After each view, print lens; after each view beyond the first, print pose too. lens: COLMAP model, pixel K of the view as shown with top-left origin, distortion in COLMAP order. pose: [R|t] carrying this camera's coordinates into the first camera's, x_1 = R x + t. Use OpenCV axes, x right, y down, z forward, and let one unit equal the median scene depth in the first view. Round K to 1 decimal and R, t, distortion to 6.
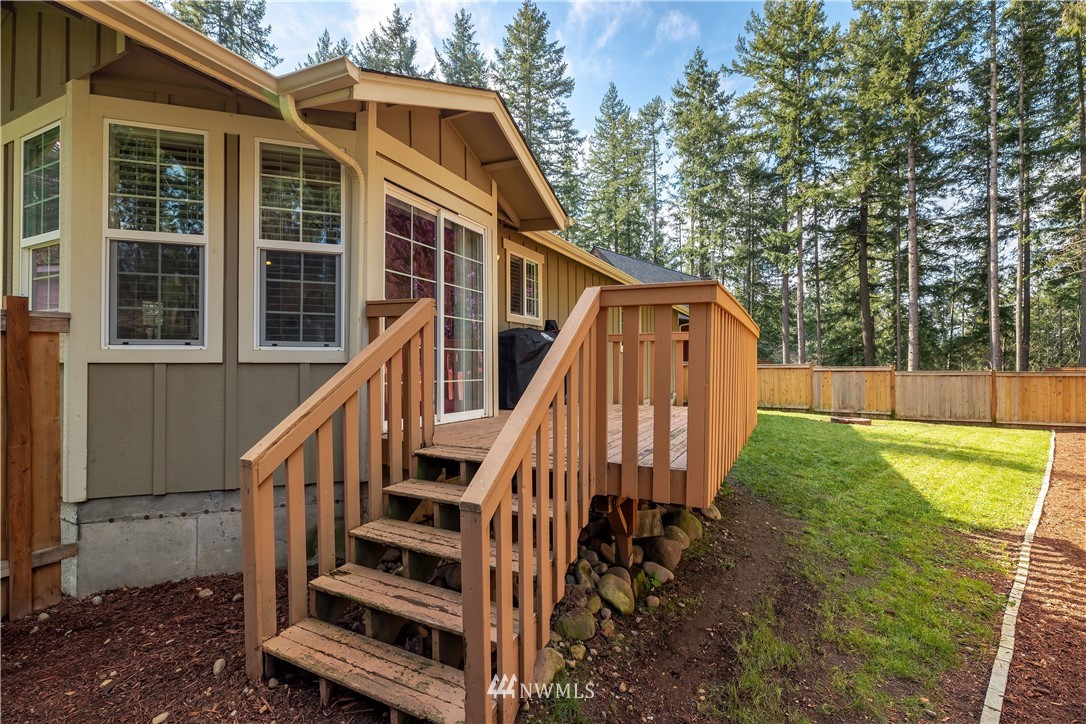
lens RADIAL K [[501.2, 0, 543.9], [0, 501.2, 357.9], [0, 0, 1]] dist [0.022680, -0.002104]
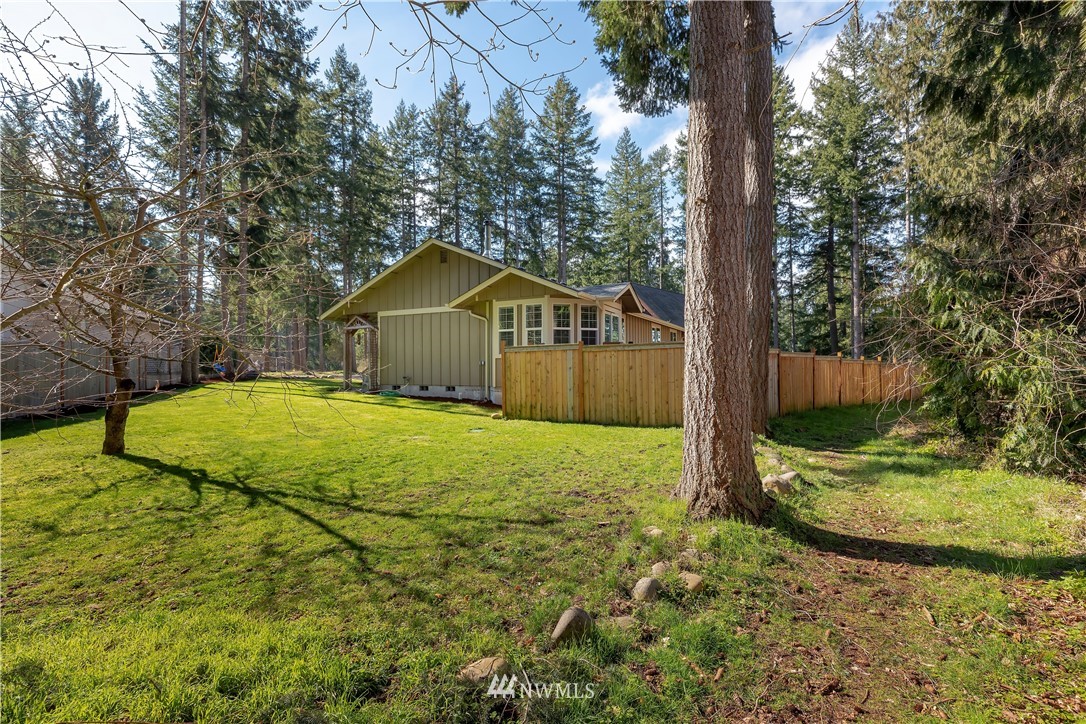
lens RADIAL K [[501.2, 0, 541.6], [0, 501.2, 367.6], [0, 0, 1]] dist [0.022680, -0.002104]
pose [[0.999947, -0.002880, -0.009911, -0.064003], [0.003052, 0.999845, 0.017366, 0.001905], [0.009859, -0.017395, 0.999800, -0.242671]]
